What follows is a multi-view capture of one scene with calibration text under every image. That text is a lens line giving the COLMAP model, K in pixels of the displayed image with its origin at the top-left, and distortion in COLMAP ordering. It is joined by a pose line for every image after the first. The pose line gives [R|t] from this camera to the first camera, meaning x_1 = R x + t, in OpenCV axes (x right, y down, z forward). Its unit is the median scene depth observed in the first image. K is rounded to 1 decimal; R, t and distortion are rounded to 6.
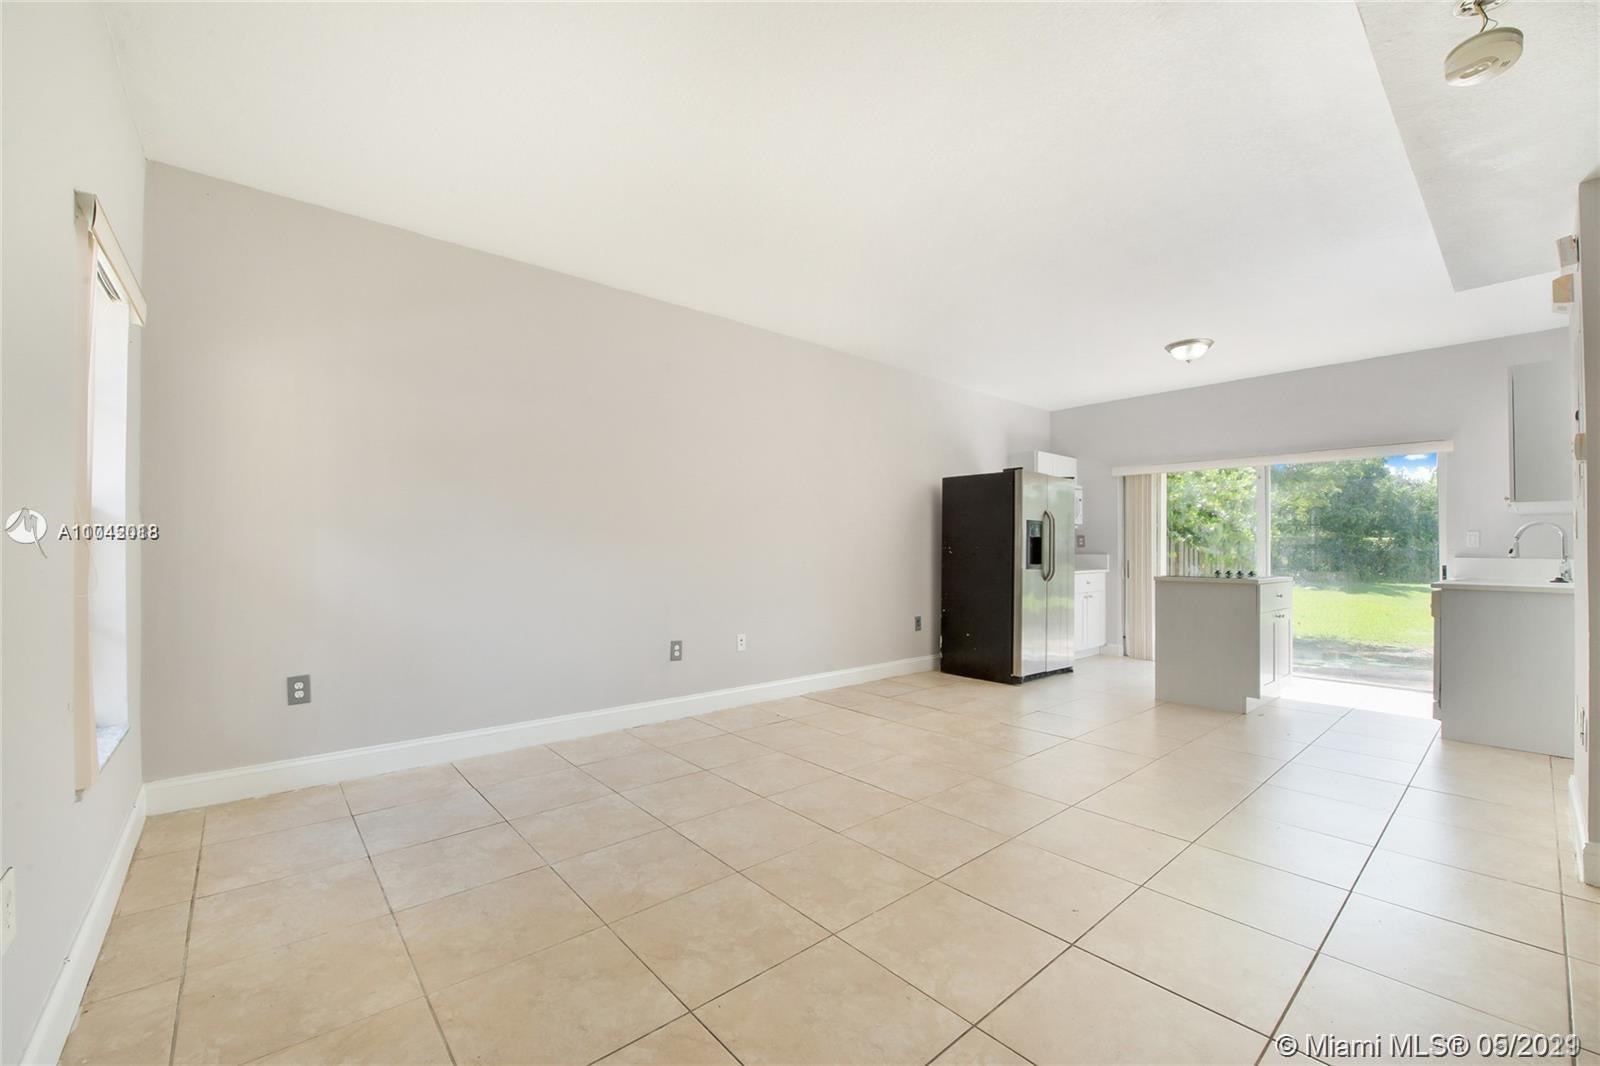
lens RADIAL K [[654.3, 0, 803.6], [0, 654.3, 536.3], [0, 0, 1]] dist [-0.011955, -0.000198]
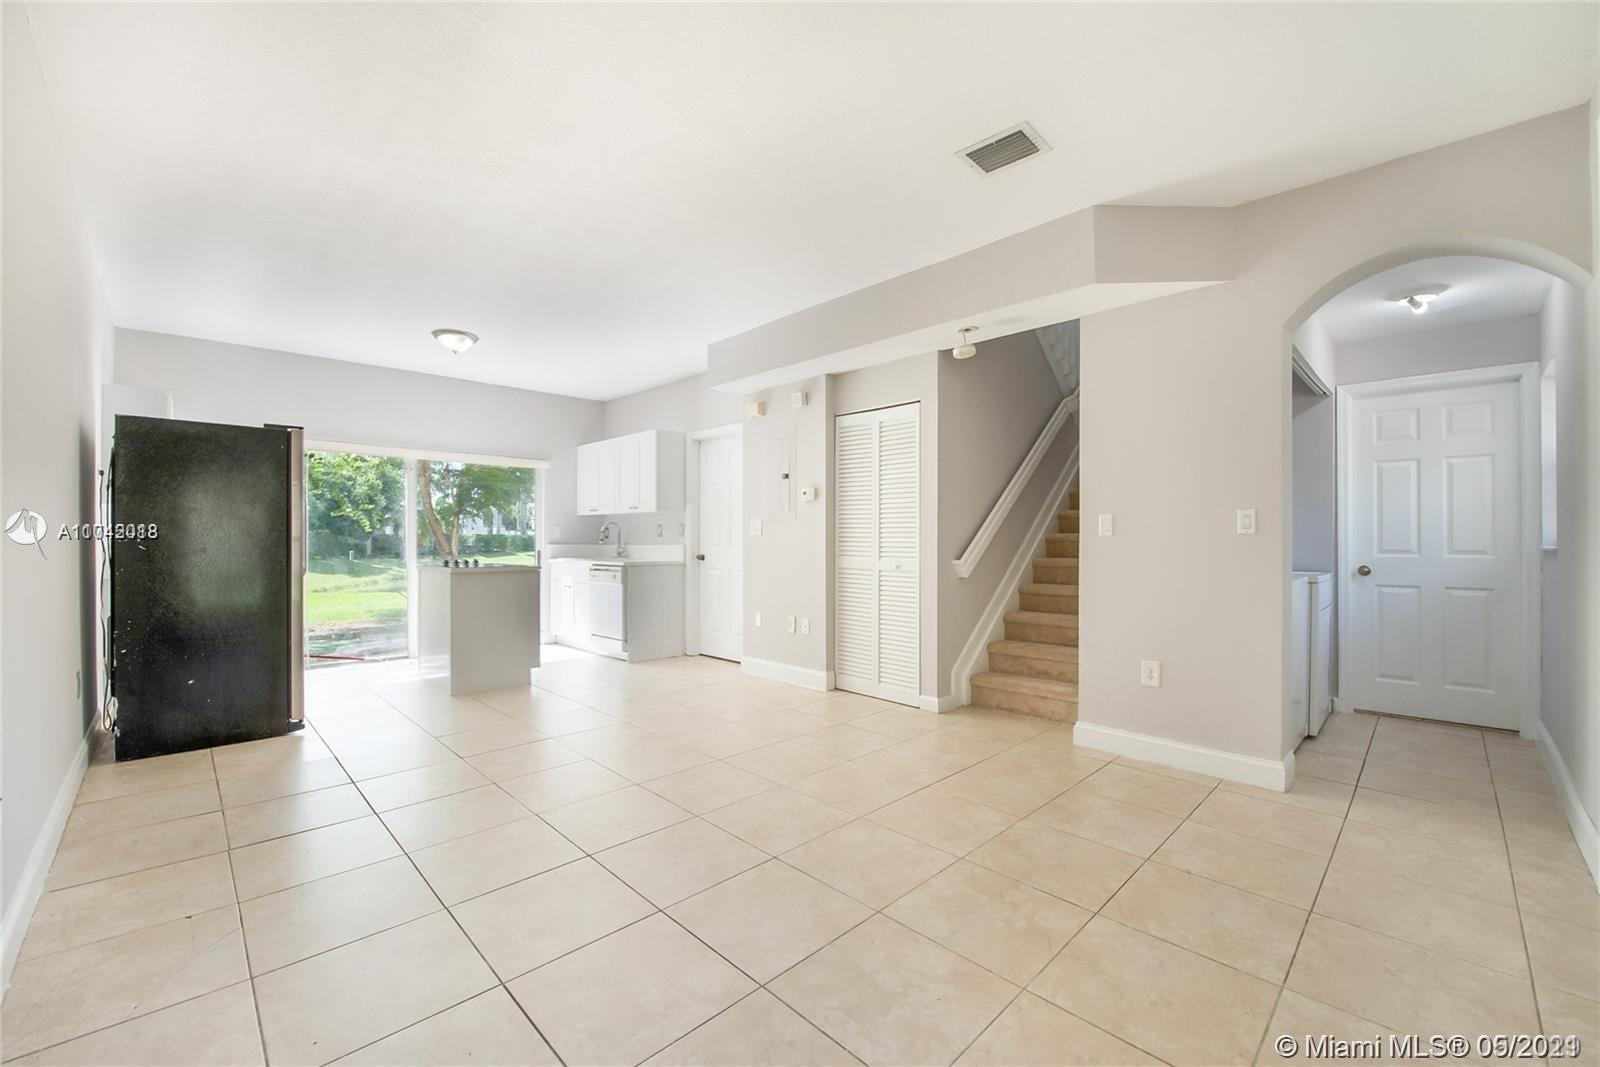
lens RADIAL K [[654.3, 0, 803.6], [0, 654.3, 536.8], [0, 0, 1]] dist [-0.011955, -0.000198]
pose [[-0.077736, -0.001991, 0.996972, -0.576609], [-0.023898, 0.999714, 0.000133, 0.001453], [-0.996688, -0.023816, -0.077761, 0.694971]]
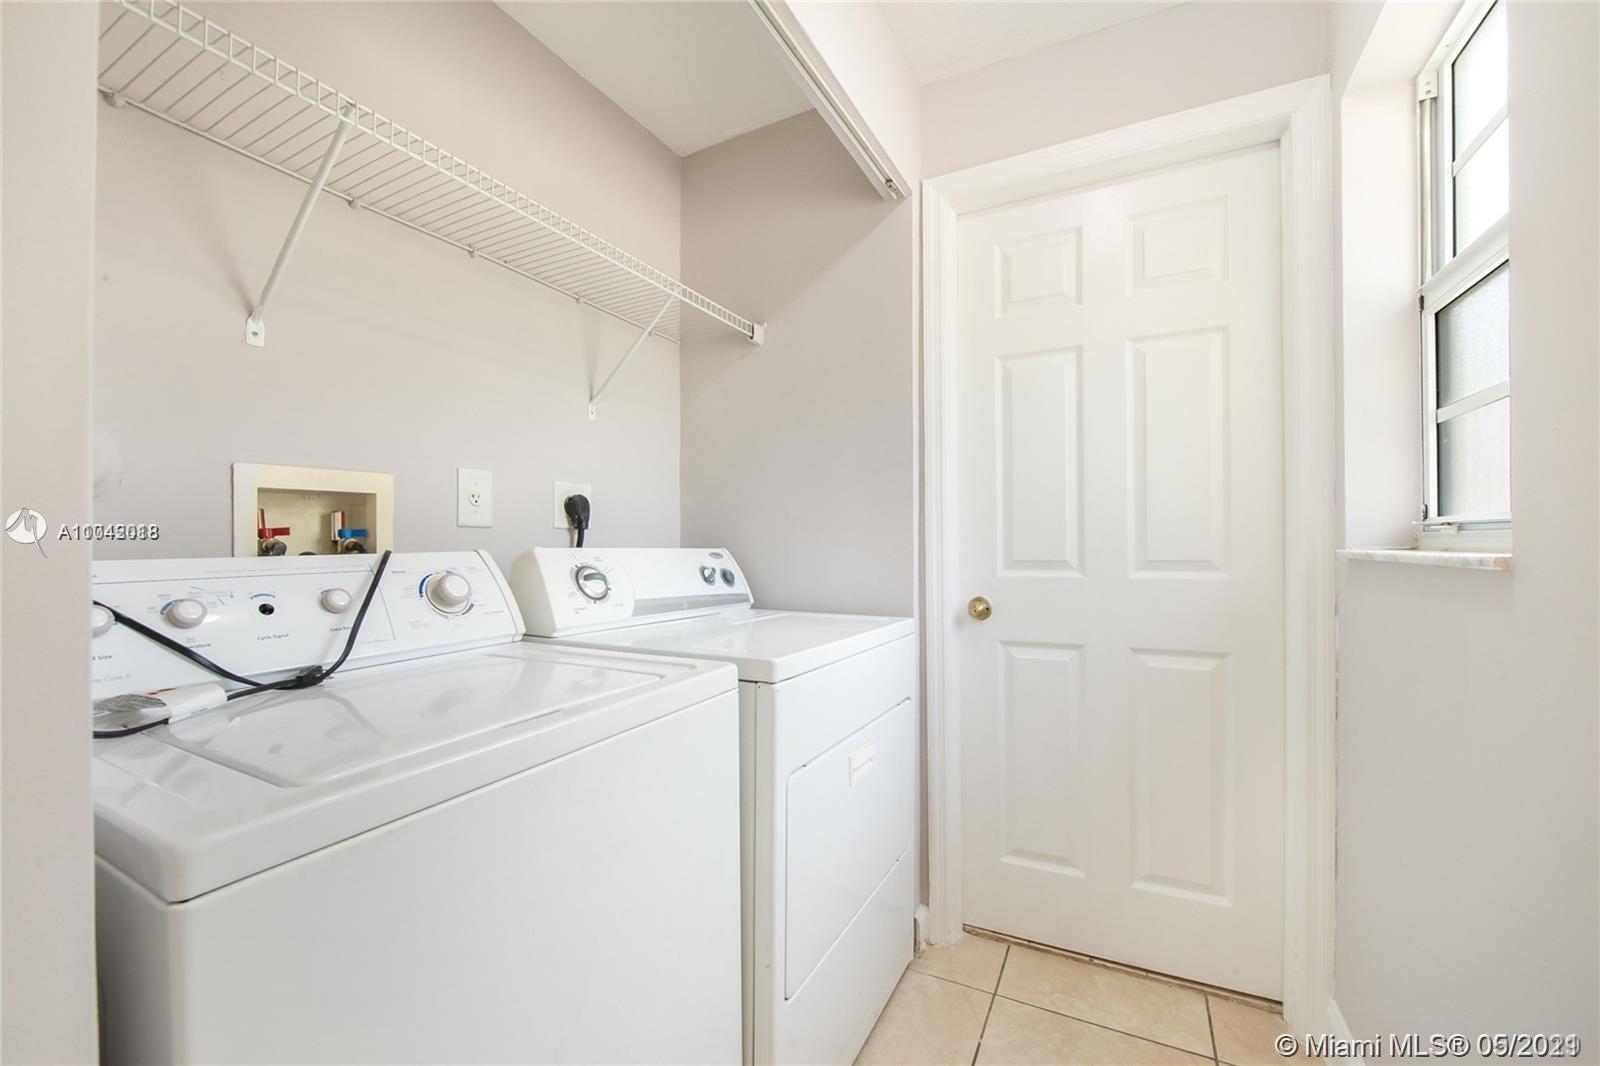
lens RADIAL K [[635.7, 0, 797.0], [0, 635.7, 547.5], [0, 0, 1]] dist [-0.001294, 0.000007]
pose [[-0.378559, -0.002481, 0.925574, -0.357007], [-0.016688, 0.999852, -0.004146, -0.000683], [-0.925427, -0.017016, -0.378545, 0.443453]]
